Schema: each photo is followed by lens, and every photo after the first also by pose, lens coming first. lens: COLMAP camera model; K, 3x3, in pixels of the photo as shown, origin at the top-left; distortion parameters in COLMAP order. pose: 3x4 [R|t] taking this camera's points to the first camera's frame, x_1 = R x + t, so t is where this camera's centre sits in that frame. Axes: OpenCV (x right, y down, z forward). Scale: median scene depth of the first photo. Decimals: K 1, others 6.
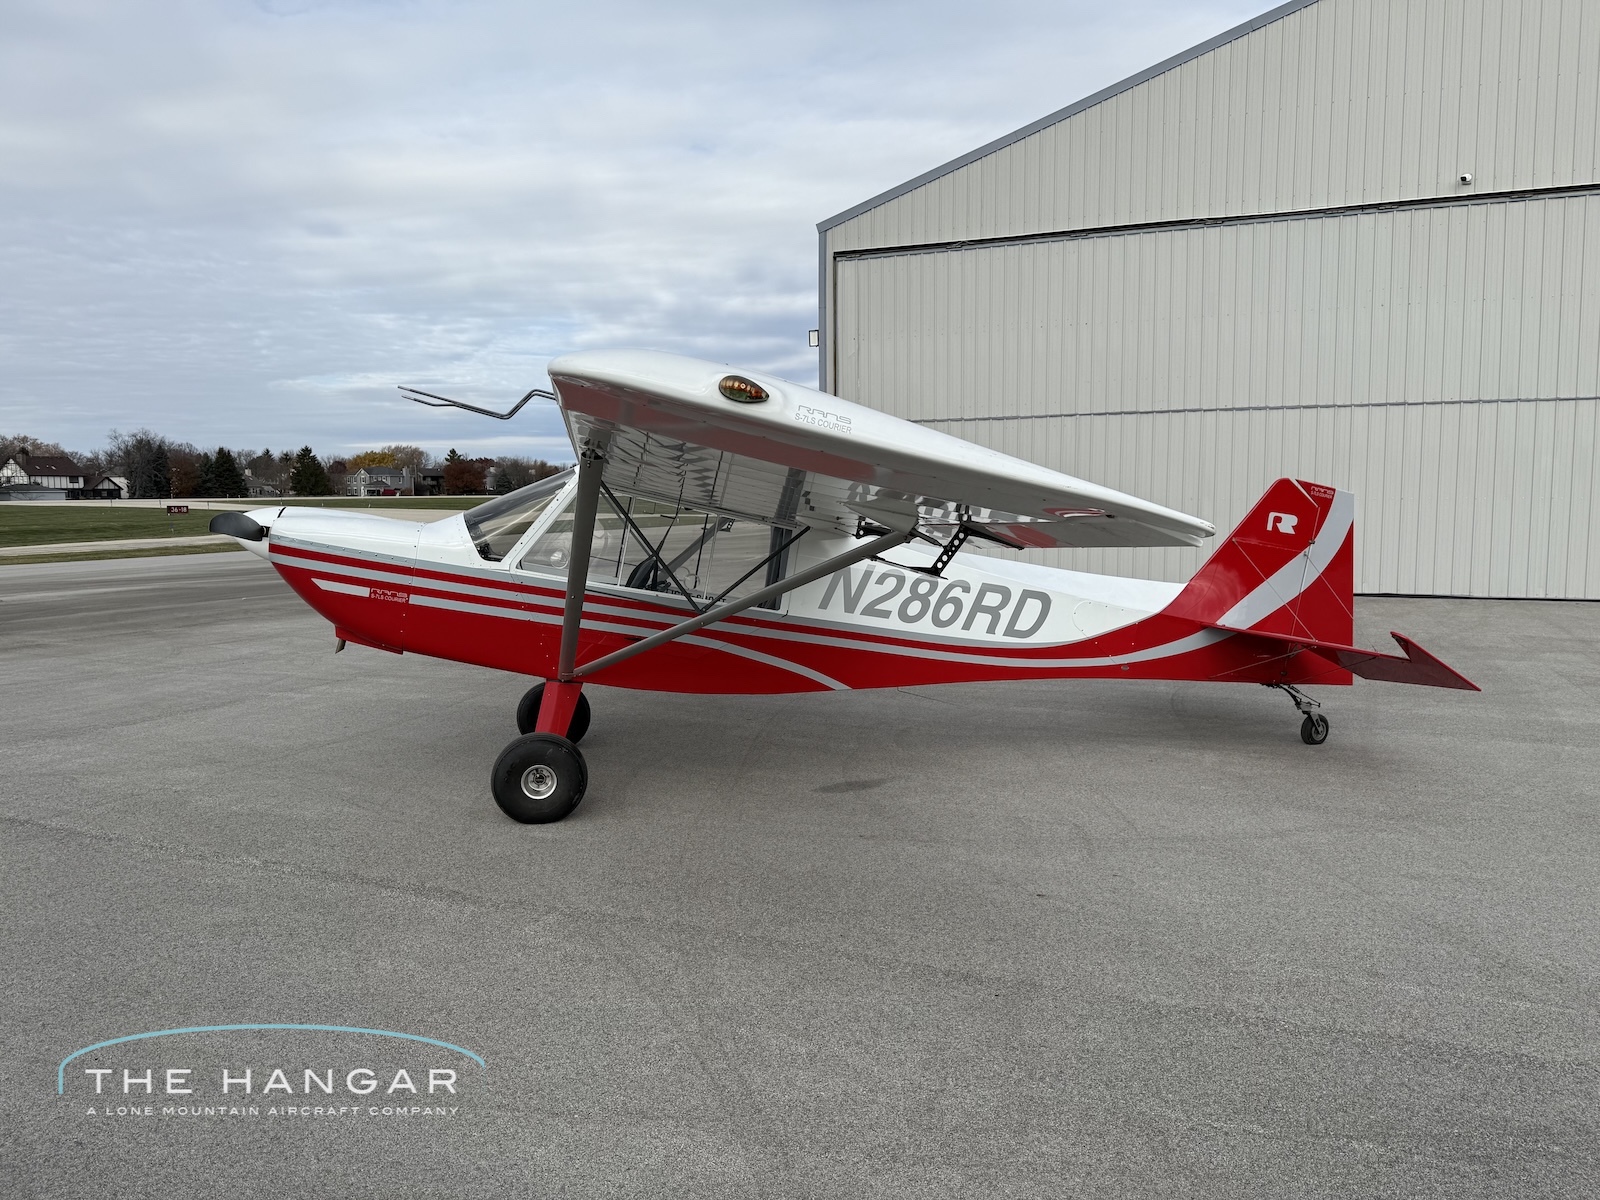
lens RADIAL K [[1160.0, 0, 805.7], [0, 1160.0, 597.5], [0, 0, 1]] dist [0.023156, -0.035216]
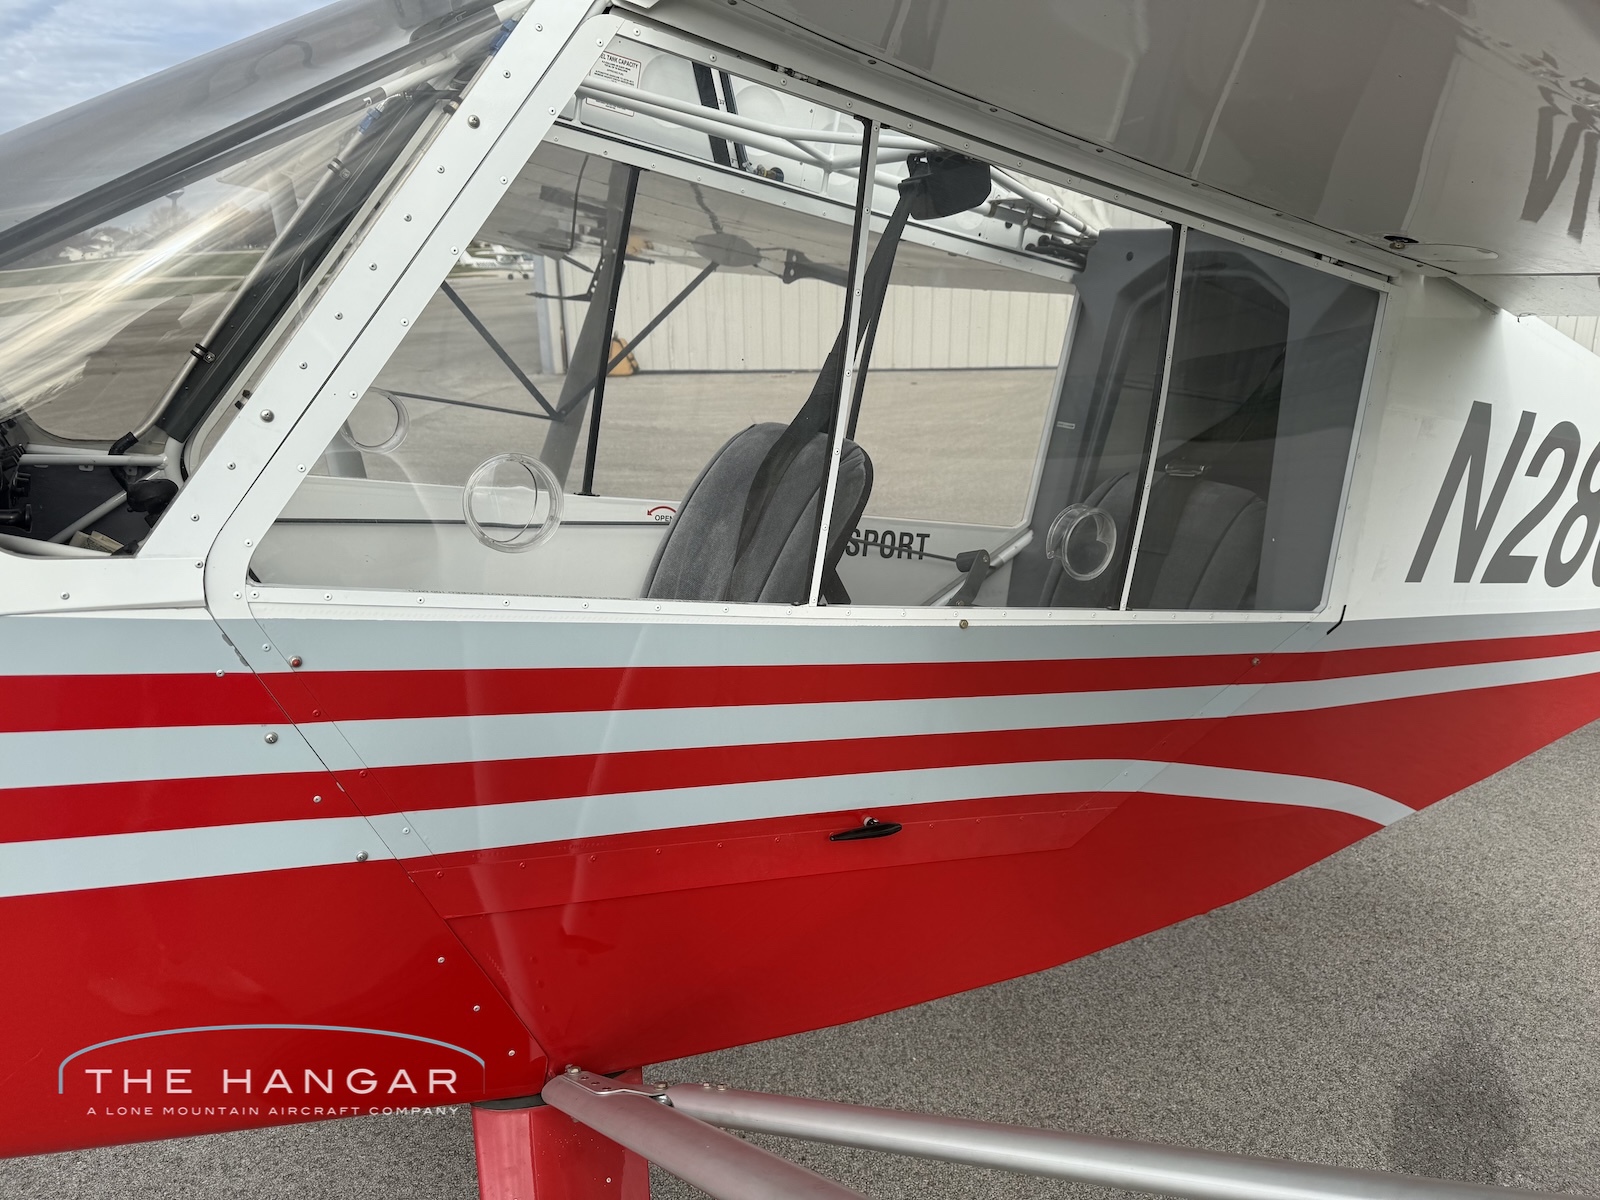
lens RADIAL K [[1149.5, 0, 798.7], [0, 1149.5, 610.4], [0, 0, 1]] dist [0.034824, -0.047623]
pose [[0.932268, -0.111467, 0.344168, -0.187171], [0.036223, 0.975329, 0.217764, -0.042189], [-0.359951, -0.190548, 0.913305, 0.662716]]
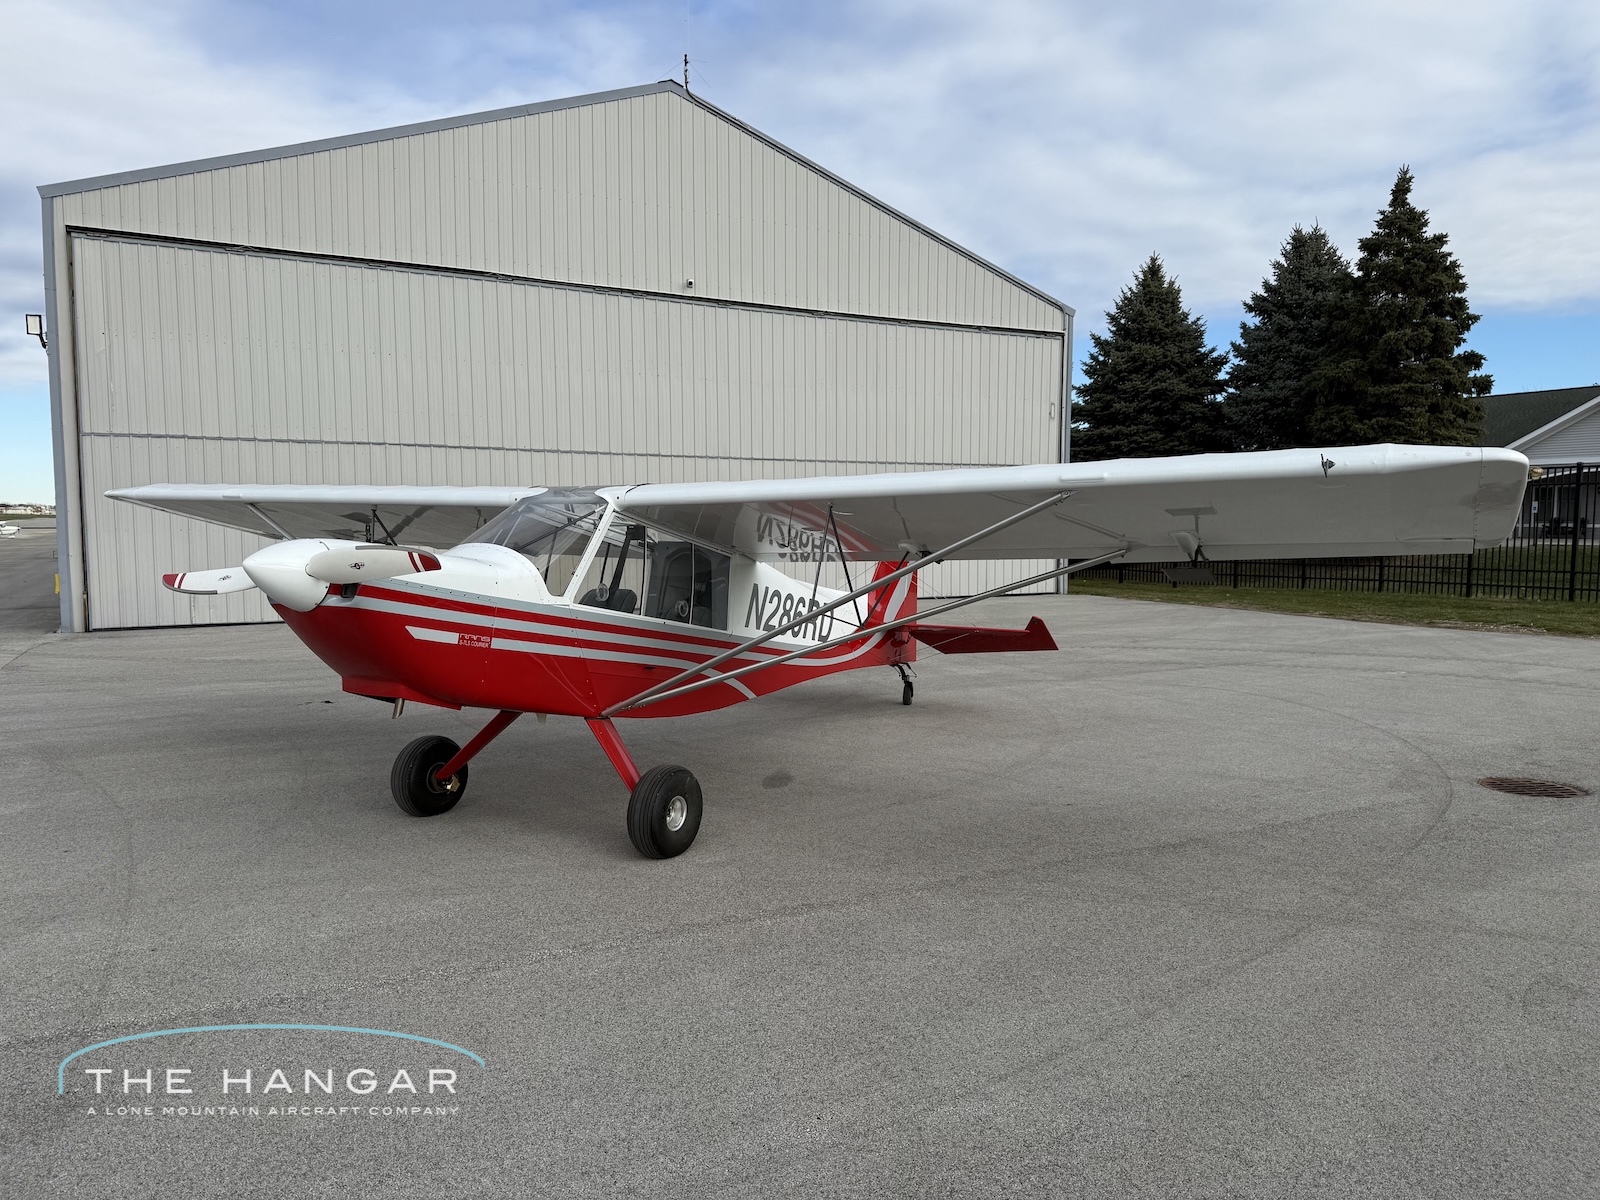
lens RADIAL K [[1149.5, 0, 798.7], [0, 1149.5, 610.4], [0, 0, 1]] dist [0.034824, -0.047623]
pose [[0.619453, -0.050354, 0.783417, -0.691254], [0.060050, 0.998056, 0.016669, -0.018706], [-0.782734, 0.036719, 0.621272, 0.221721]]
